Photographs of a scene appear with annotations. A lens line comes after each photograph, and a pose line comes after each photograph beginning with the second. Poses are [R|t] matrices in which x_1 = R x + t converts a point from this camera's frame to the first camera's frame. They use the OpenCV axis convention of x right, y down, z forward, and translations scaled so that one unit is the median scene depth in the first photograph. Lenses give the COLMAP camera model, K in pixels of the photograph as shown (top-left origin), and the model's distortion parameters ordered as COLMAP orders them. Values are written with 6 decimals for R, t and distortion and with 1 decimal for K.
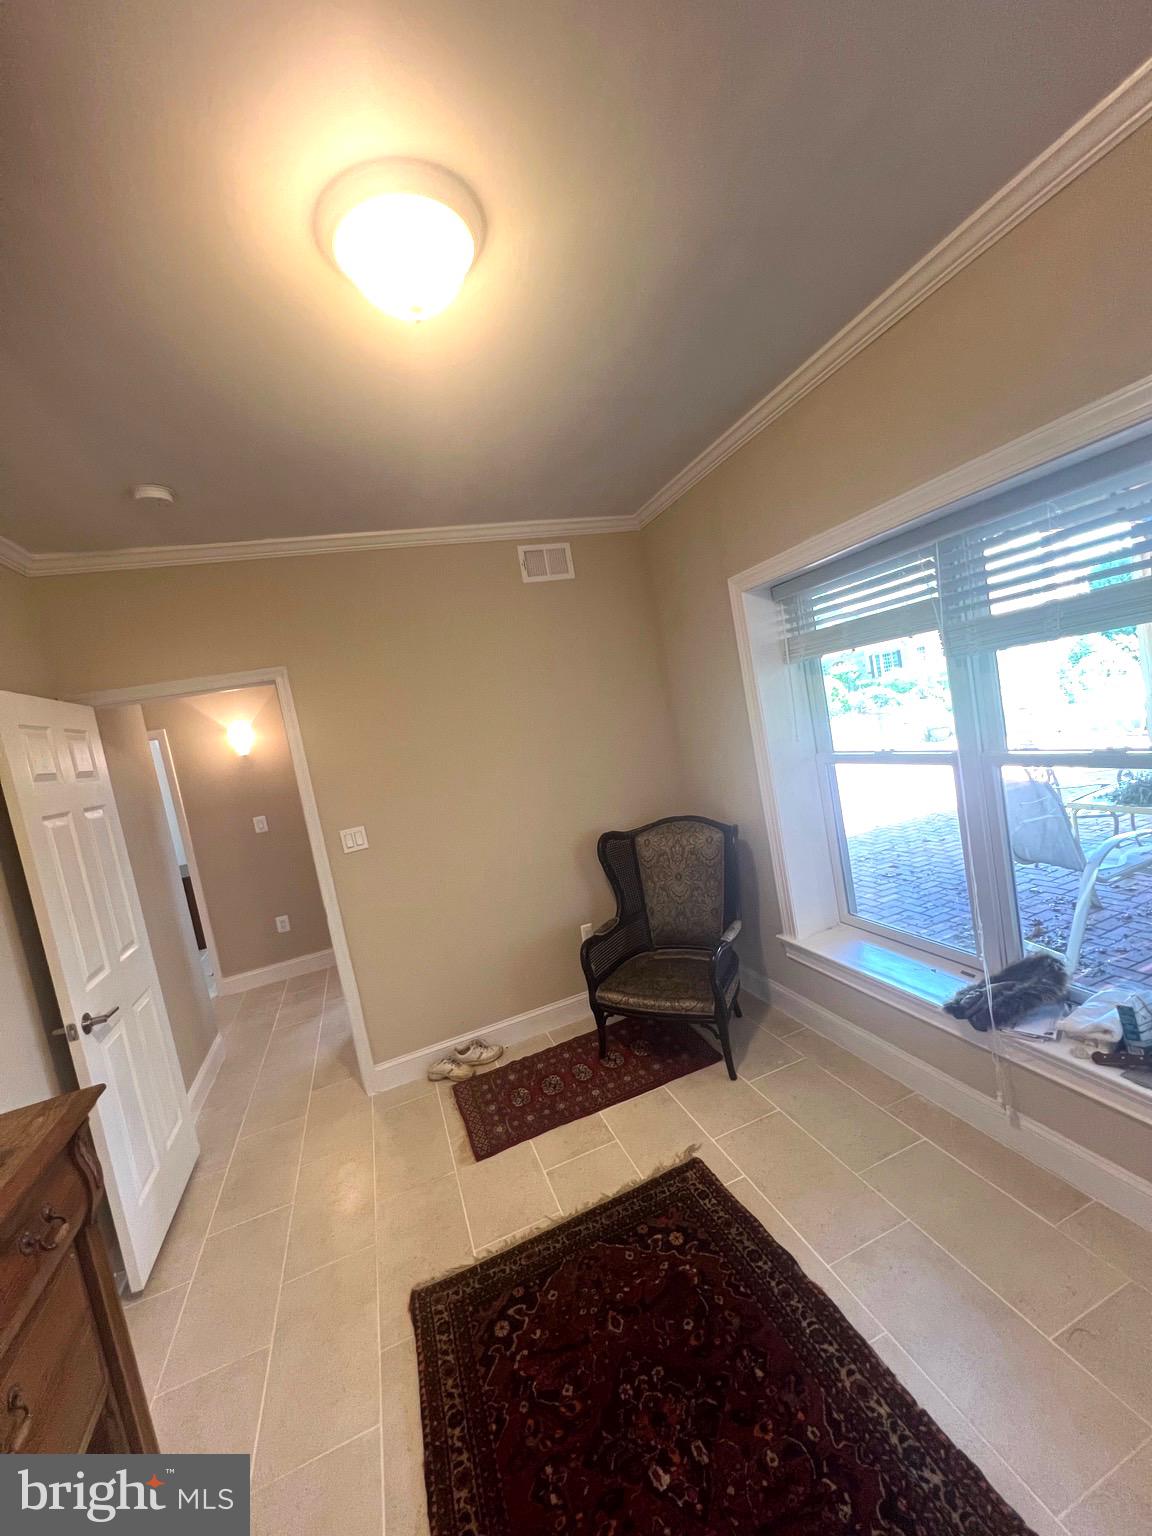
lens RADIAL K [[614.6, 0, 576.7], [0, 614.6, 768.0], [0, 0, 1]] dist [-0.005547, 0.000959]
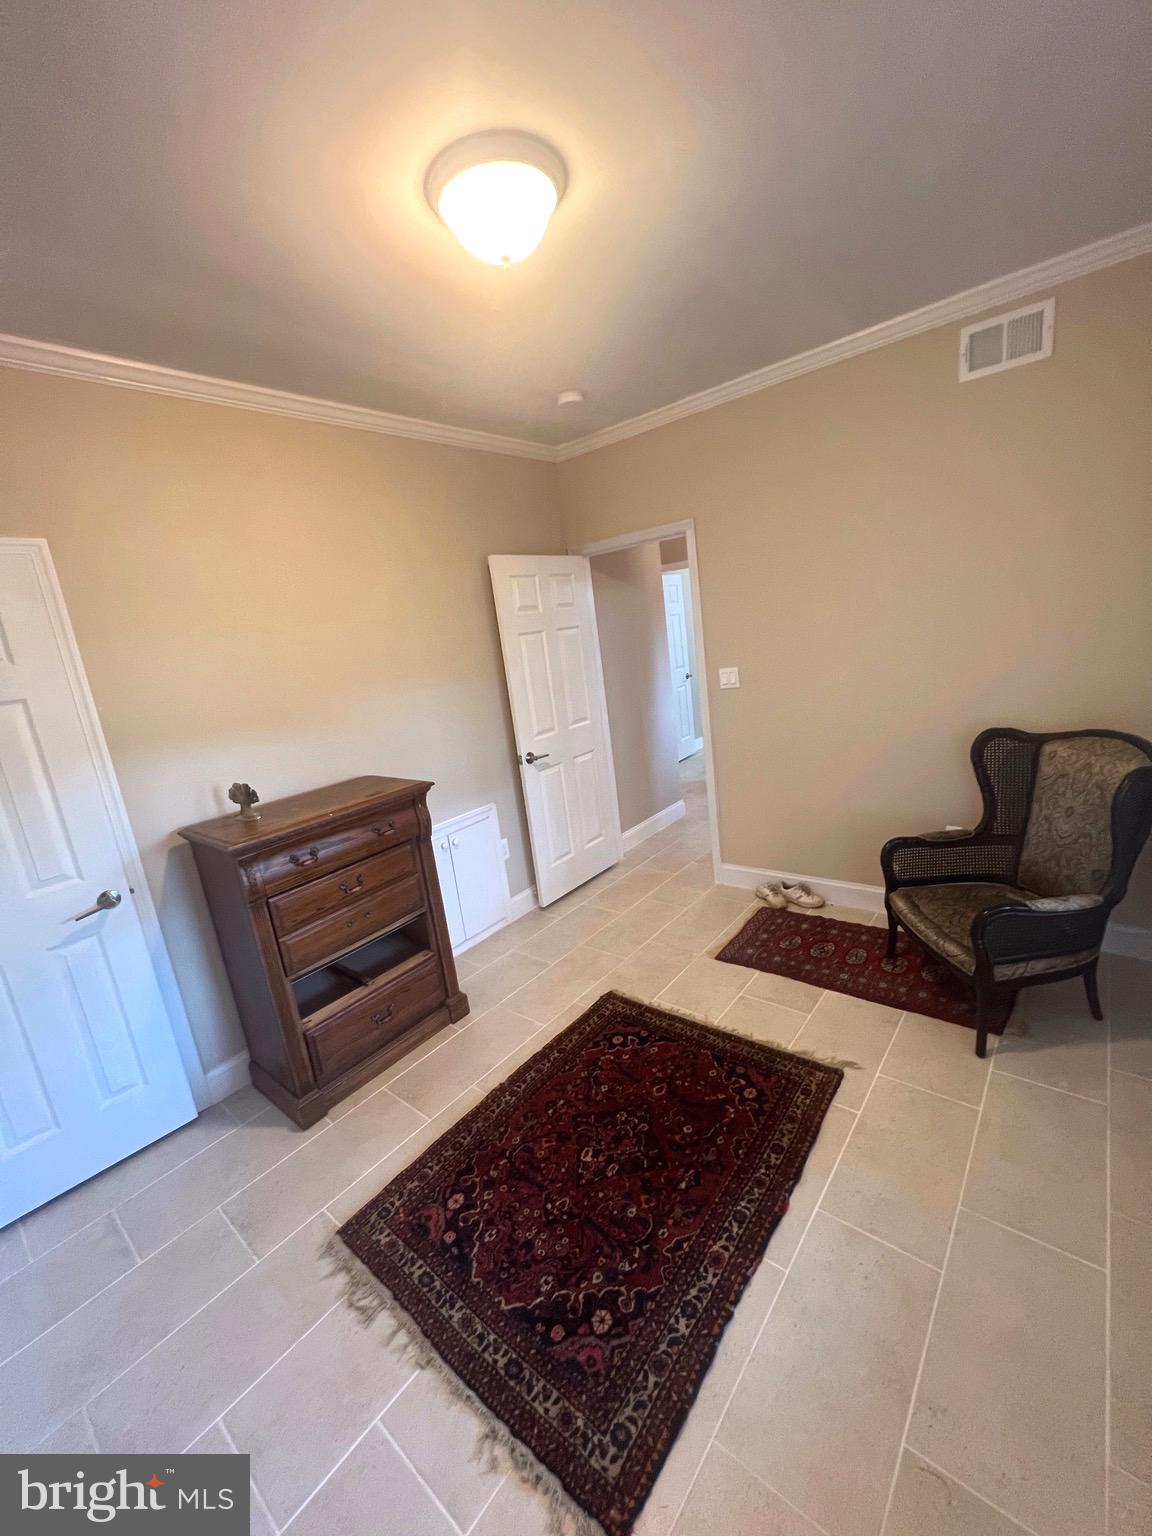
lens RADIAL K [[614.6, 0, 574.0], [0, 614.6, 766.9], [0, 0, 1]] dist [-0.005547, 0.000959]
pose [[0.517861, 0.301257, -0.800665, 0.686664], [-0.038635, 0.943223, 0.329907, -0.140834], [0.854592, -0.139912, 0.500098, 0.243944]]
